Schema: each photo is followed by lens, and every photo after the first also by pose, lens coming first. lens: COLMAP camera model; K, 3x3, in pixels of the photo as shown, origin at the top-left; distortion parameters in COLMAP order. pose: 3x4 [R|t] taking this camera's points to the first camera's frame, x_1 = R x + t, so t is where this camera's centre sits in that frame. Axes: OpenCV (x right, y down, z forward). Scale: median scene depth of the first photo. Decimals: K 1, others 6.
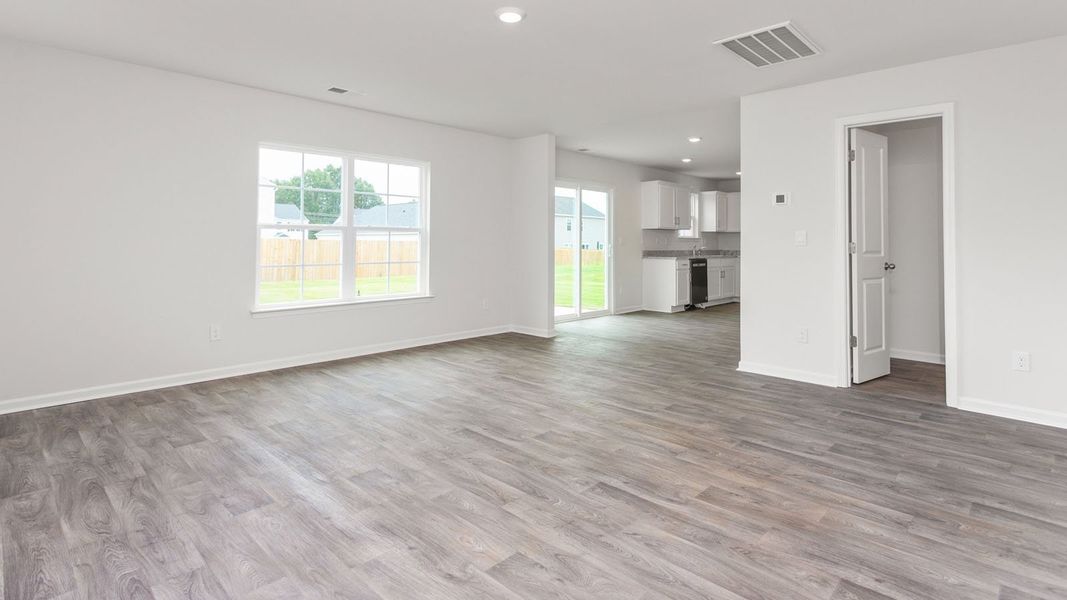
lens RADIAL K [[503.5, 0, 534.4], [0, 503.5, 300.3], [0, 0, 1]] dist [-0.002859, -0.002129]
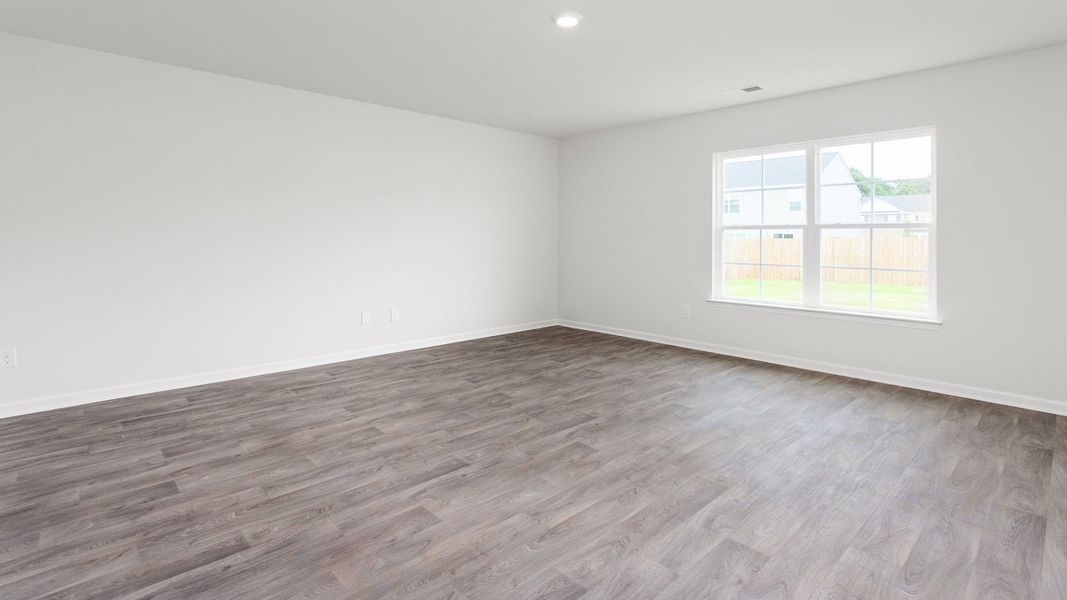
lens RADIAL K [[503.5, 0, 529.5], [0, 503.5, 300.7], [0, 0, 1]] dist [-0.002859, -0.002129]
pose [[-0.035491, 0.113044, -0.992956, 1.240675], [-0.118442, 0.986103, 0.116497, -0.129956], [0.992327, 0.121742, -0.021609, 1.198872]]
